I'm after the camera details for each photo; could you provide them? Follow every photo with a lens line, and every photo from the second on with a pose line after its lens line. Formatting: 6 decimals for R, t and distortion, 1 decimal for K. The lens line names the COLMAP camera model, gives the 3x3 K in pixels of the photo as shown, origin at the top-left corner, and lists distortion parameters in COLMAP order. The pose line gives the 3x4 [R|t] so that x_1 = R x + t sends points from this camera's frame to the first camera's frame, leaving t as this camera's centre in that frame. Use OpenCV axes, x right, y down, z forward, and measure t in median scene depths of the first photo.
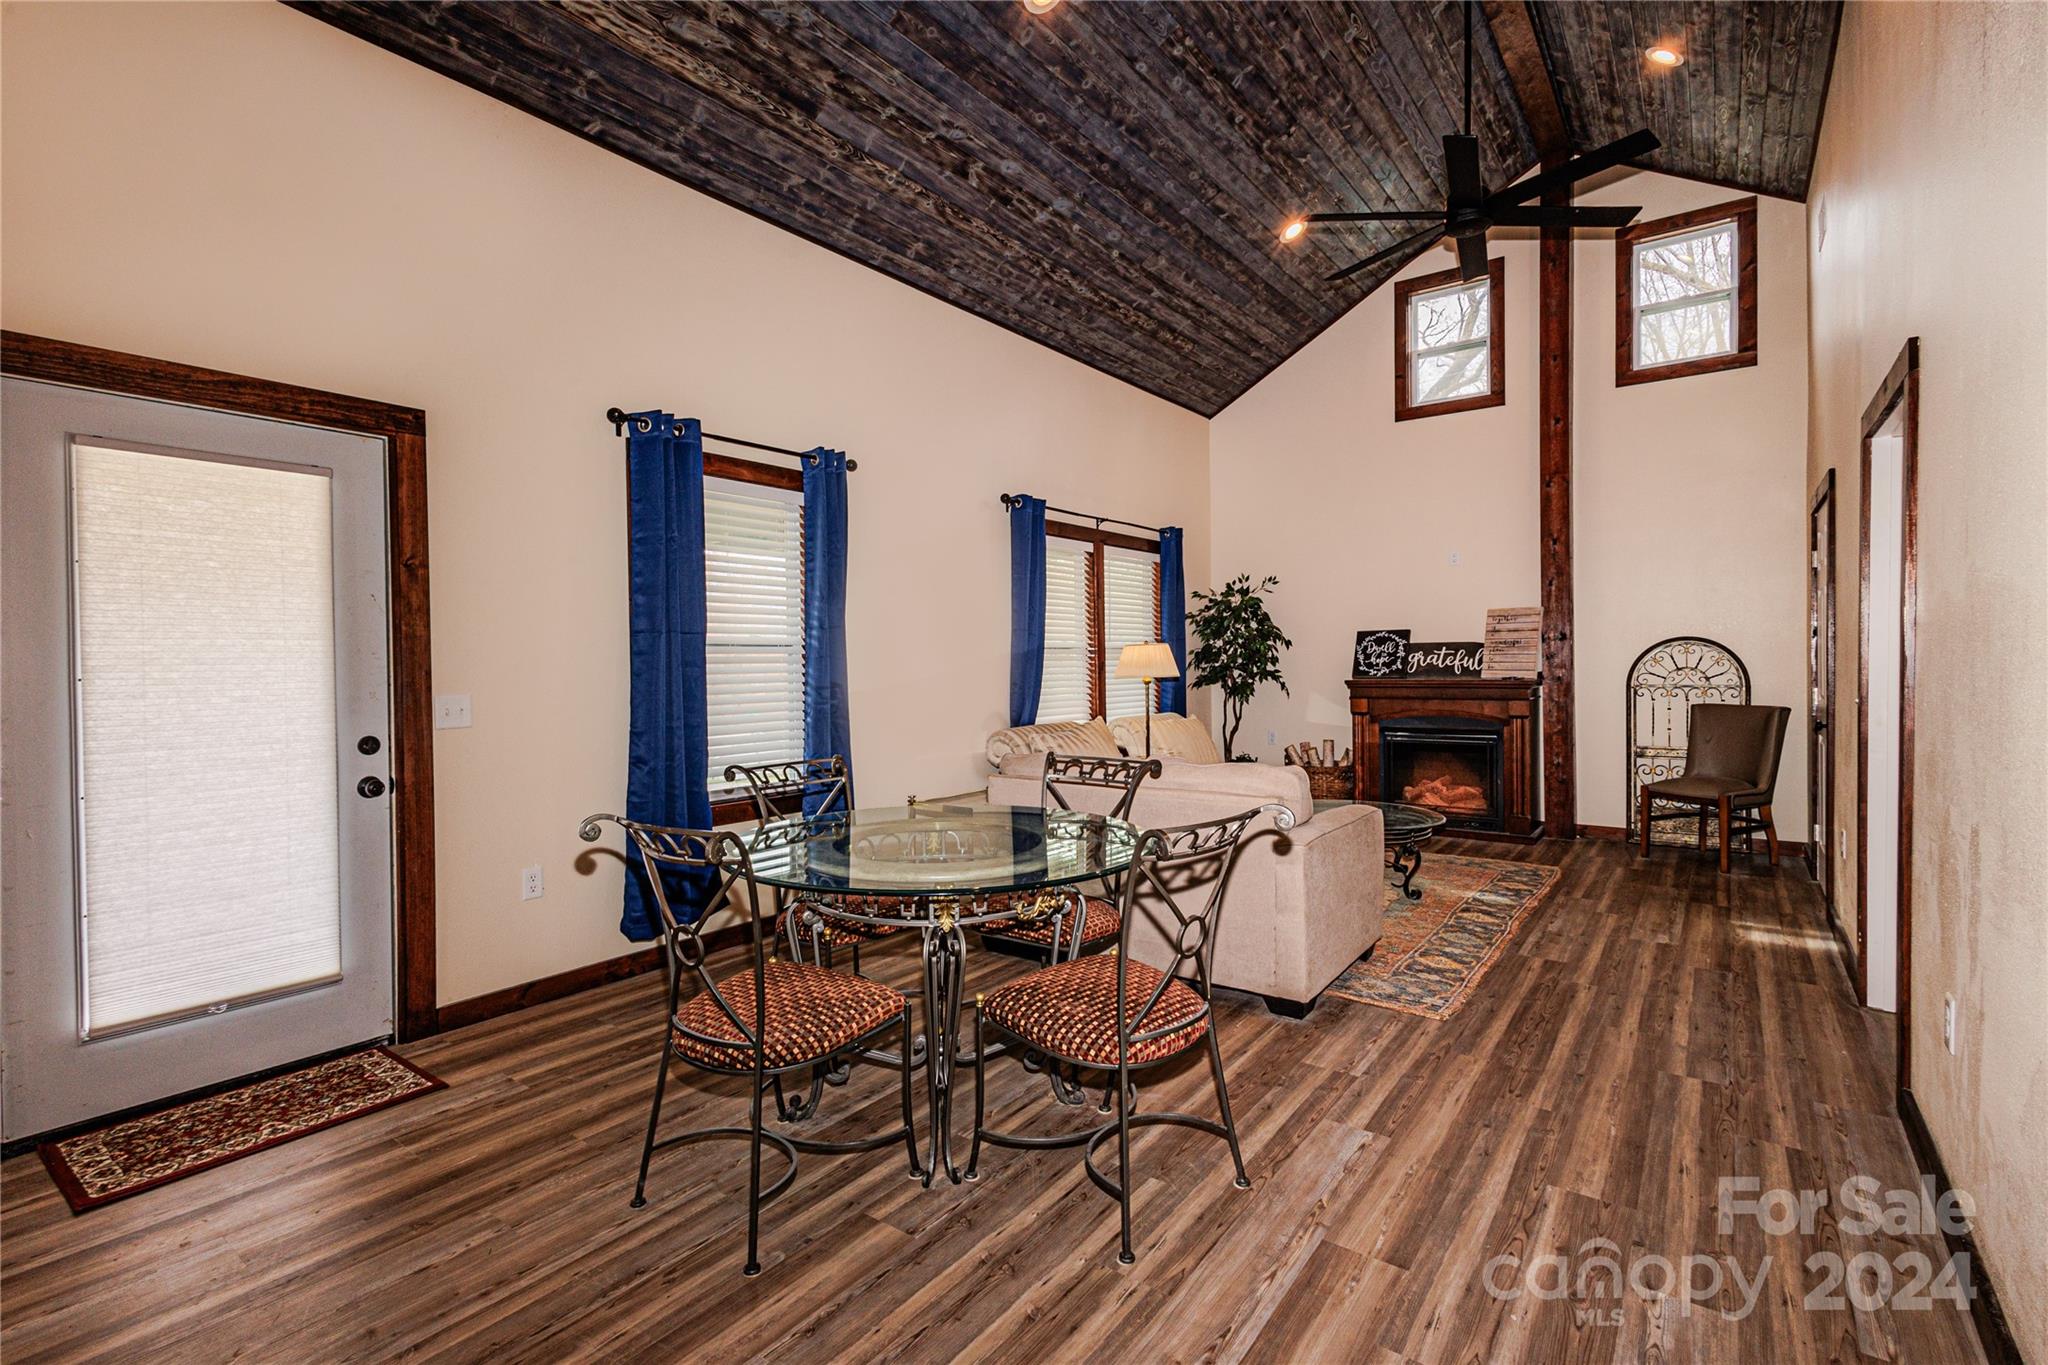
lens RADIAL K [[948.1, 0, 1018.6], [0, 948.1, 678.6], [0, 0, 1]] dist [0.002854, 0.000071]
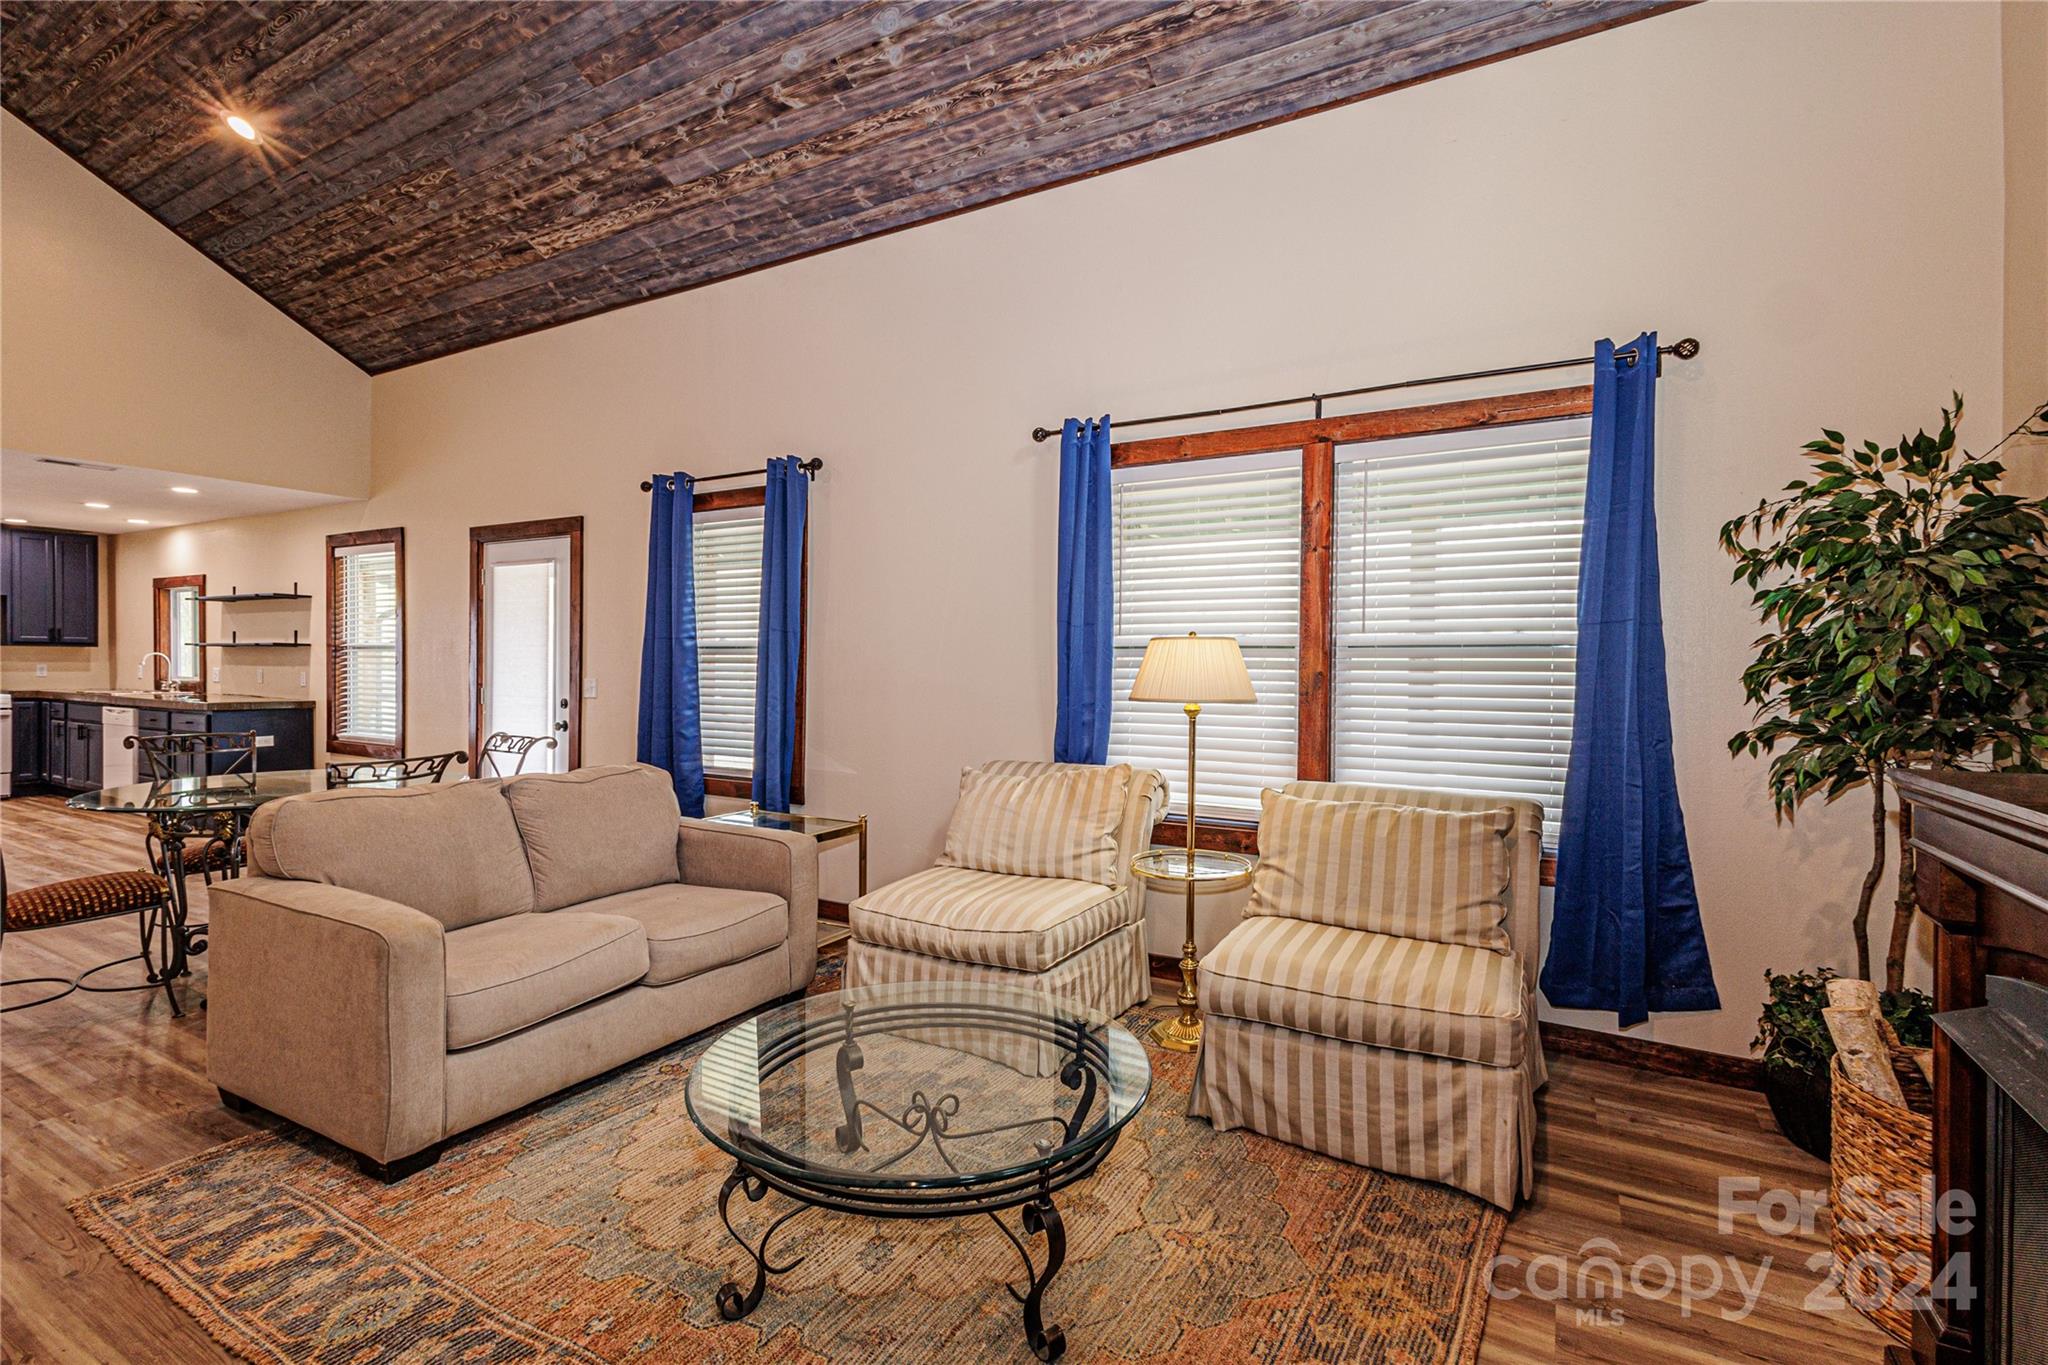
lens RADIAL K [[938.0, 0, 1019.9], [0, 938.0, 676.0], [0, 0, 1]] dist [0.015053, -0.006704]
pose [[0.117331, 0.021606, -0.992858, 0.608085], [-0.028510, 0.999425, 0.018379, -0.021287], [0.992684, 0.026150, 0.117880, 0.813371]]
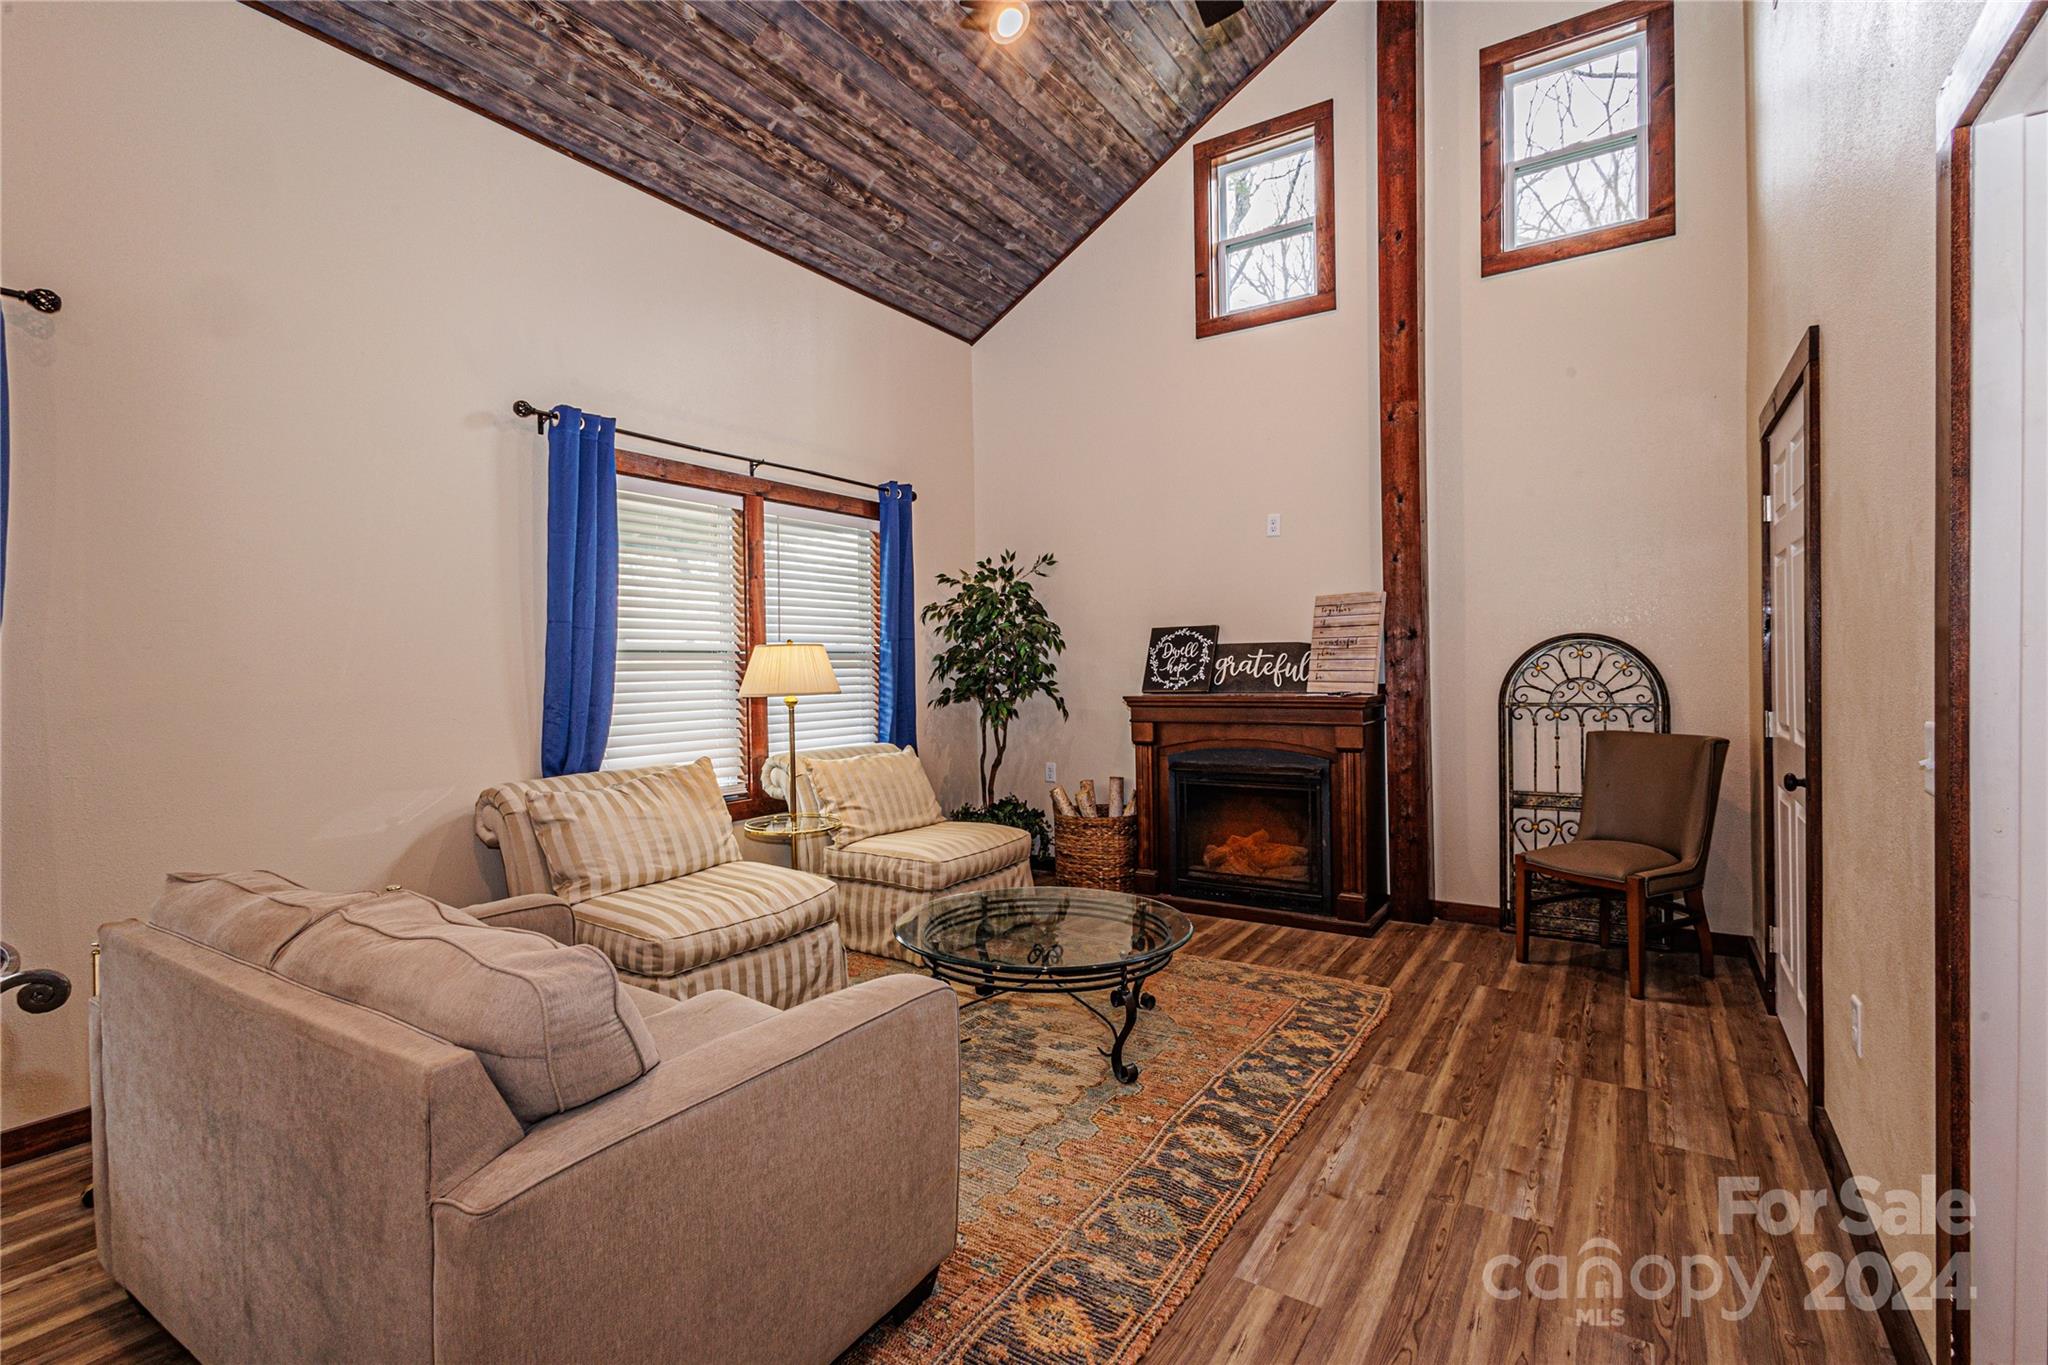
lens RADIAL K [[942.2, 0, 1025.0], [0, 942.2, 678.3], [0, 0, 1]] dist [0.014196, -0.006815]
pose [[0.997670, -0.003194, 0.068143, 0.242031], [0.003593, 0.999977, -0.005725, -0.008612], [-0.068123, 0.005957, 0.997659, 0.325556]]
